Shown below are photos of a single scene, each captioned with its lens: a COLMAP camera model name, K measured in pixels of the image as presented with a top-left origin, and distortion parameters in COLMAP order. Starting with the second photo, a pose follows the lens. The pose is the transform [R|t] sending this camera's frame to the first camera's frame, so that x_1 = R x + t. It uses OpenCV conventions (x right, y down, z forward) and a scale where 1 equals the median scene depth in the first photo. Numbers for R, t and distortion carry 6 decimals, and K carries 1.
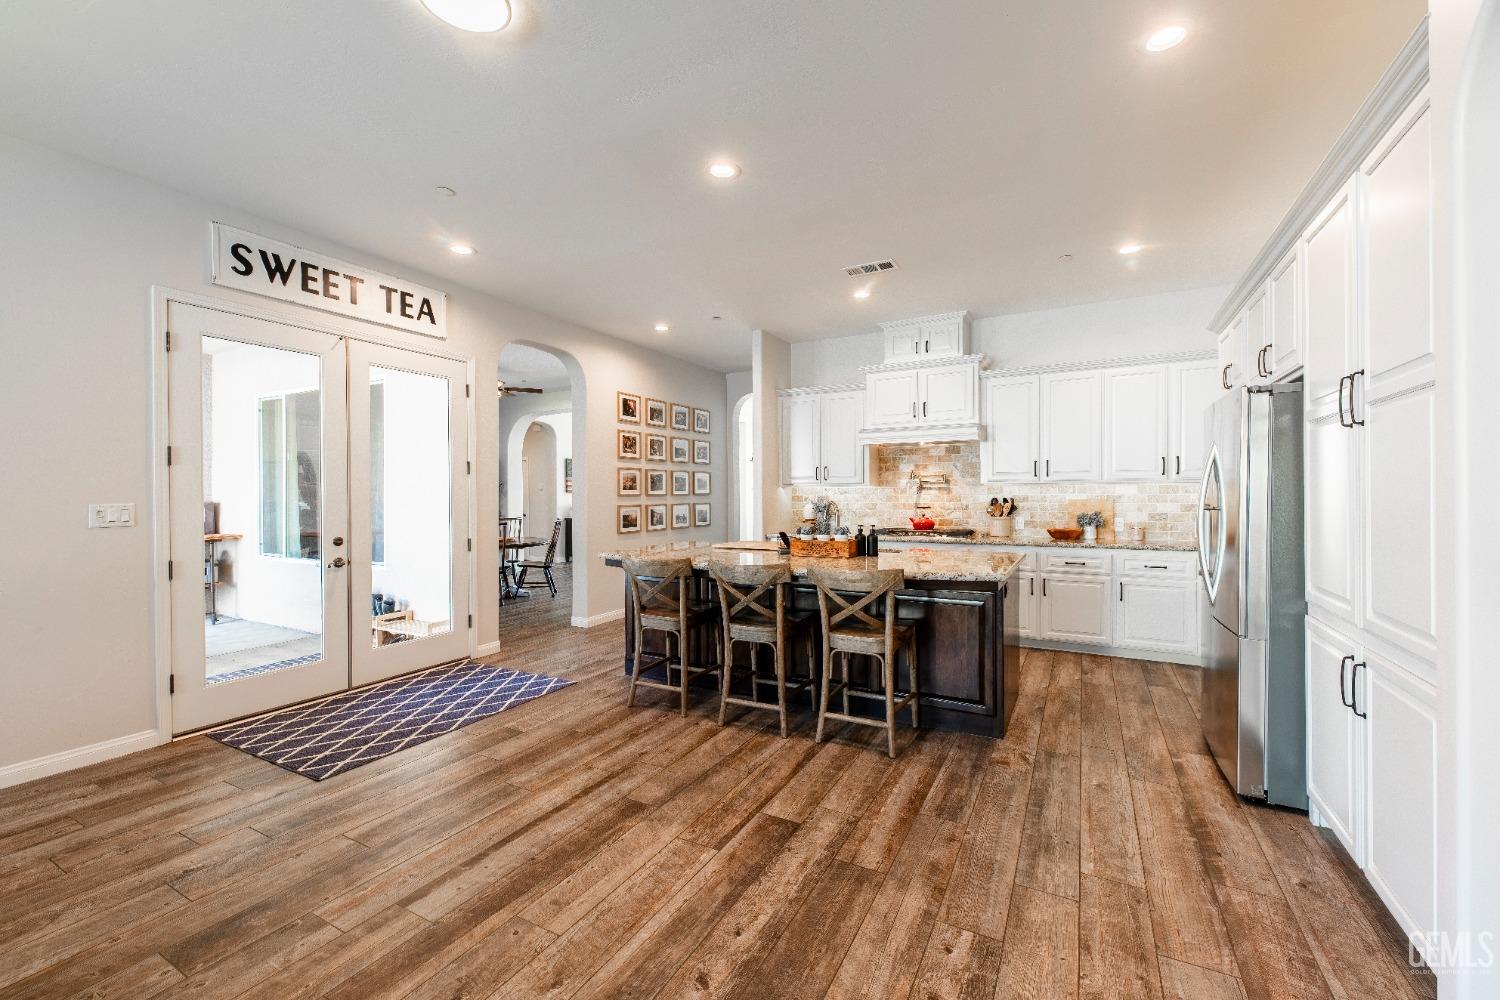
lens RADIAL K [[619.8, 0, 754.0], [0, 619.8, 497.1], [0, 0, 1]] dist [0.008512, -0.002251]
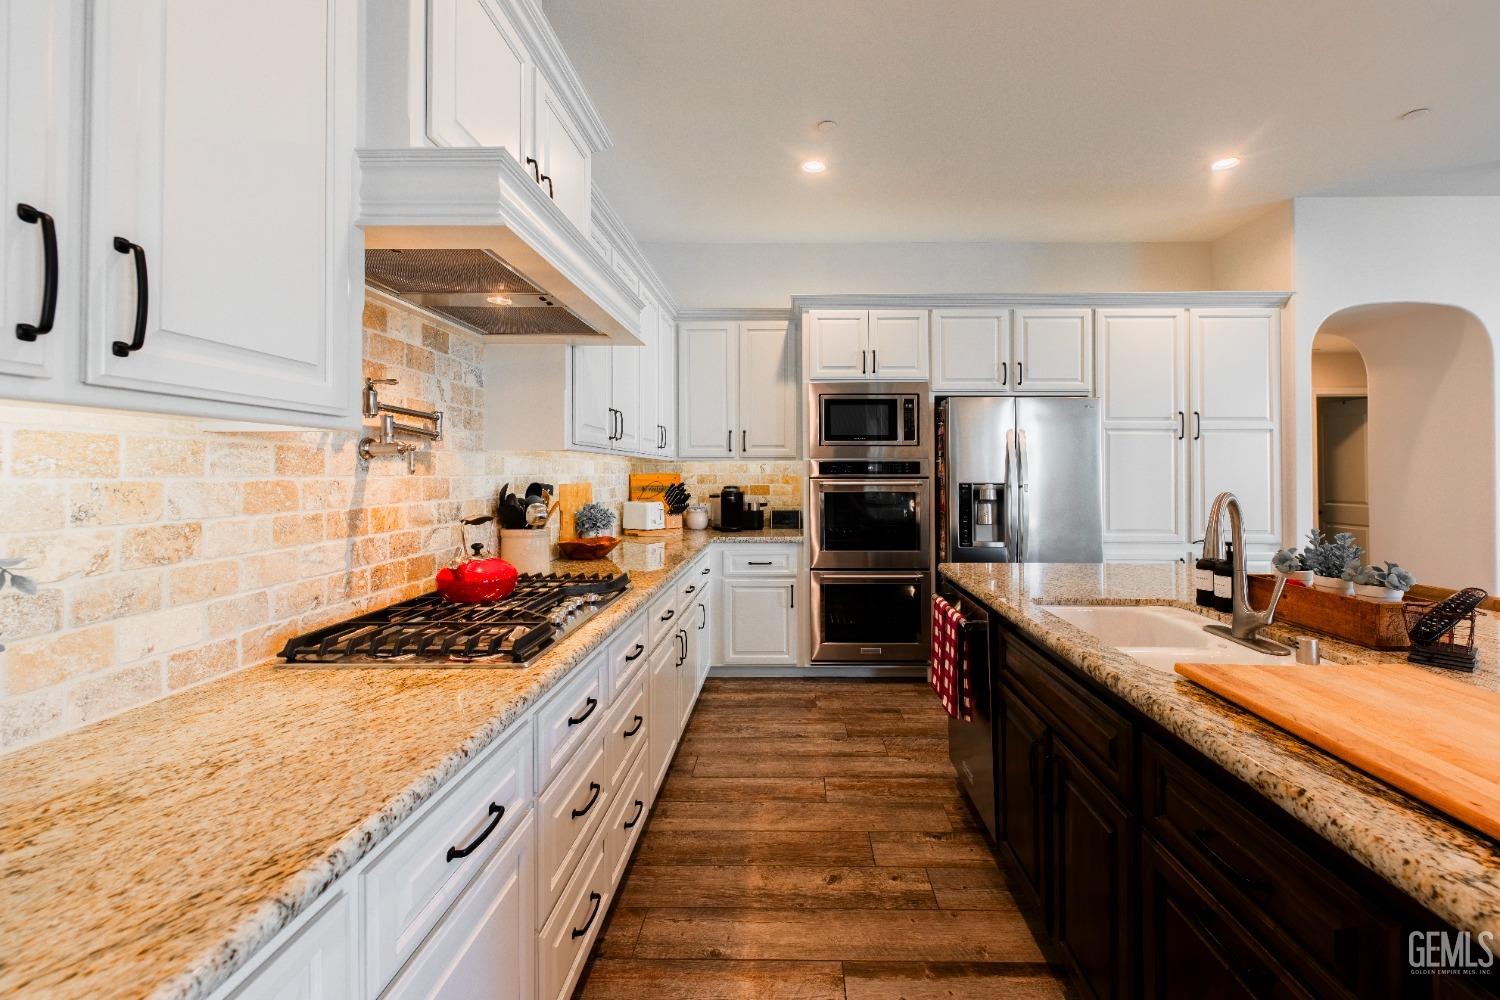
lens RADIAL K [[619.8, 0, 810.2], [0, 619.8, 469.2], [0, 0, 1]] dist [0.008512, -0.002251]
pose [[-0.479534, 0.007548, 0.877491, -0.099392], [0.007280, 0.999963, -0.004623, -0.008724], [-0.877493, 0.004171, -0.479571, 1.789713]]
